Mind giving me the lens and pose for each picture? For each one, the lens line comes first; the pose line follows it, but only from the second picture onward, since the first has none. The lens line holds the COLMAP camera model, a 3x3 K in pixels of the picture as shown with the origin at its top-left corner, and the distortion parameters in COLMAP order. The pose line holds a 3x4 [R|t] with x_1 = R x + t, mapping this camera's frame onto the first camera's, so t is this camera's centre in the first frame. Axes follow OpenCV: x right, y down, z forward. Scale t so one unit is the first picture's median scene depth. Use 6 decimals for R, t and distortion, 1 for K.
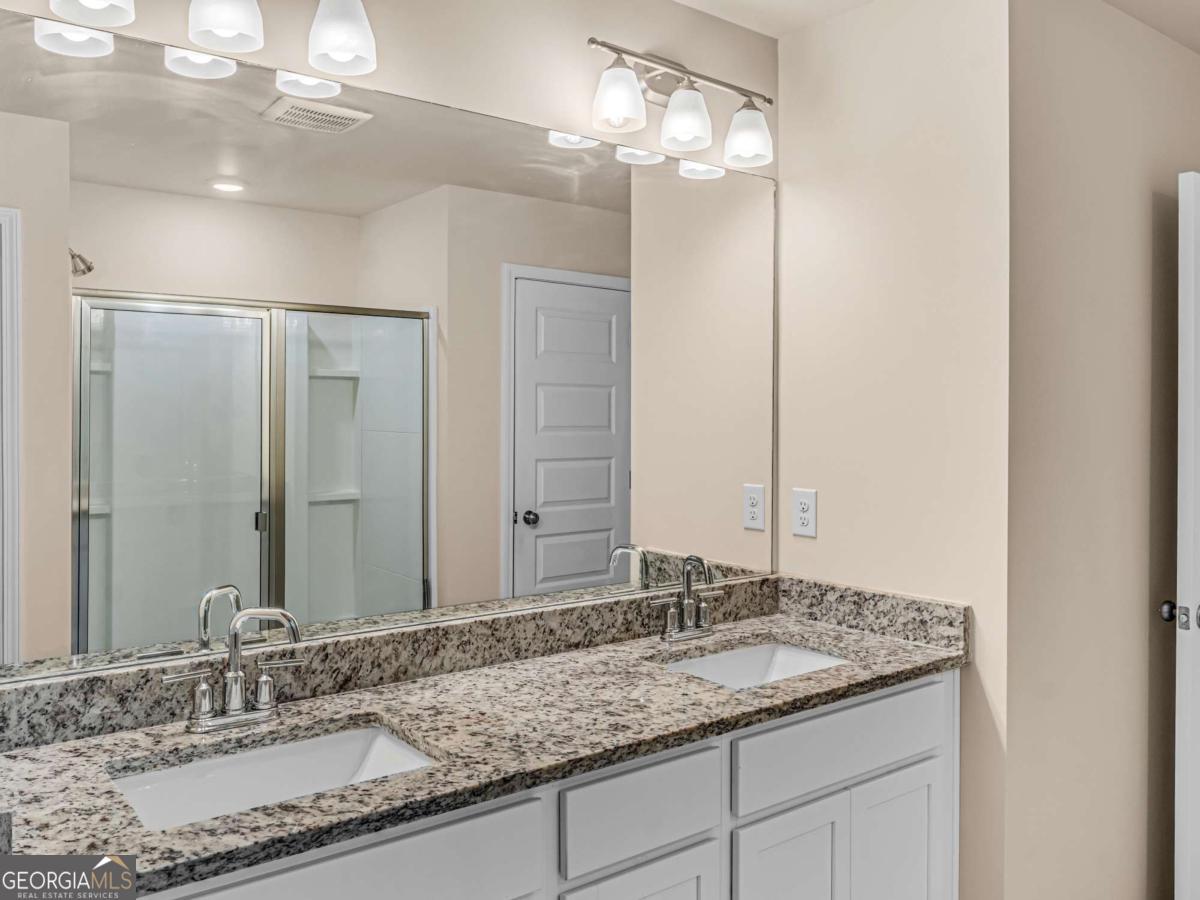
lens RADIAL K [[956.0, 0, 603.5], [0, 956.0, 420.4], [0, 0, 1]] dist [-0.002701, -0.013440]
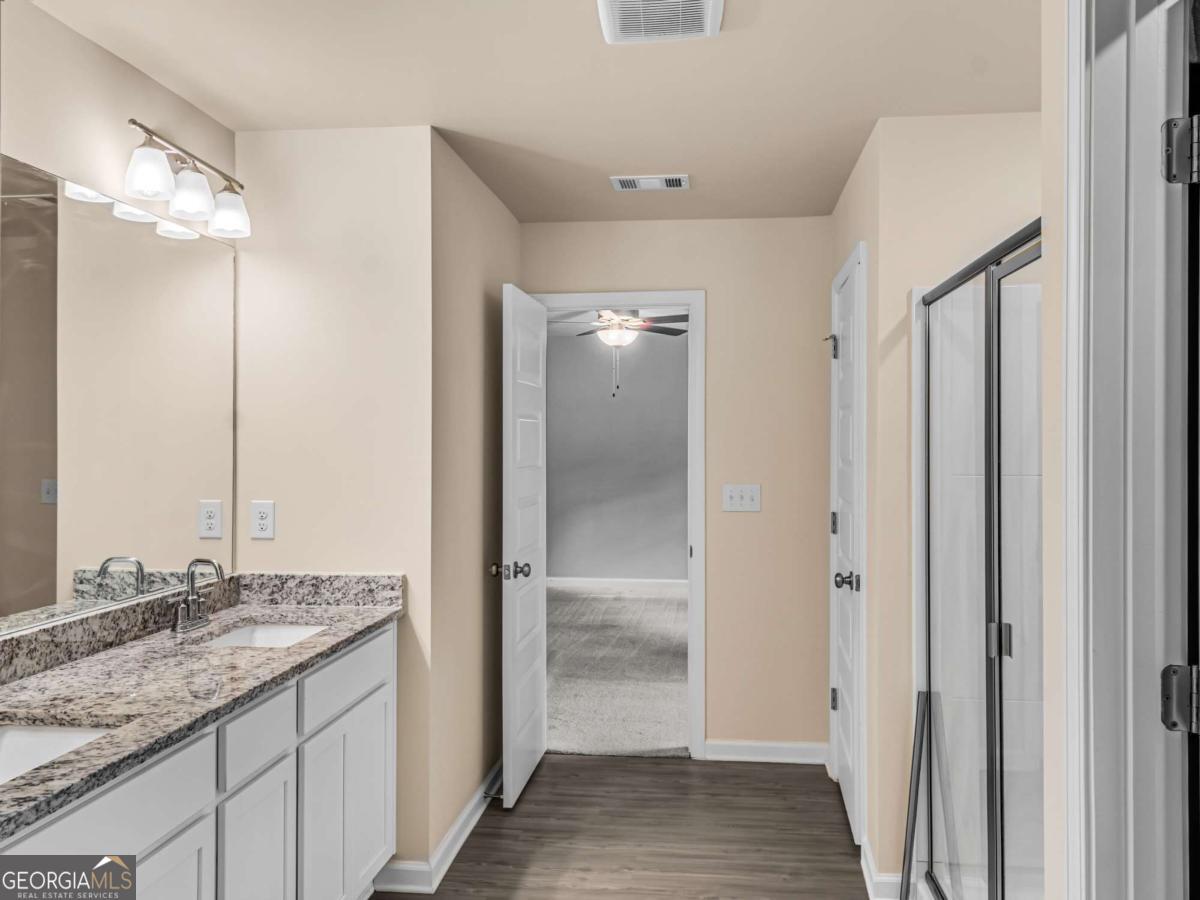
lens RADIAL K [[956.0, 0, 603.5], [0, 956.0, 420.4], [0, 0, 1]] dist [-0.002701, -0.013440]
pose [[0.697580, 0.012478, 0.716398, -0.431724], [0.006223, 0.999705, -0.023473, -0.000664], [-0.716480, 0.020832, 0.697297, -0.214075]]
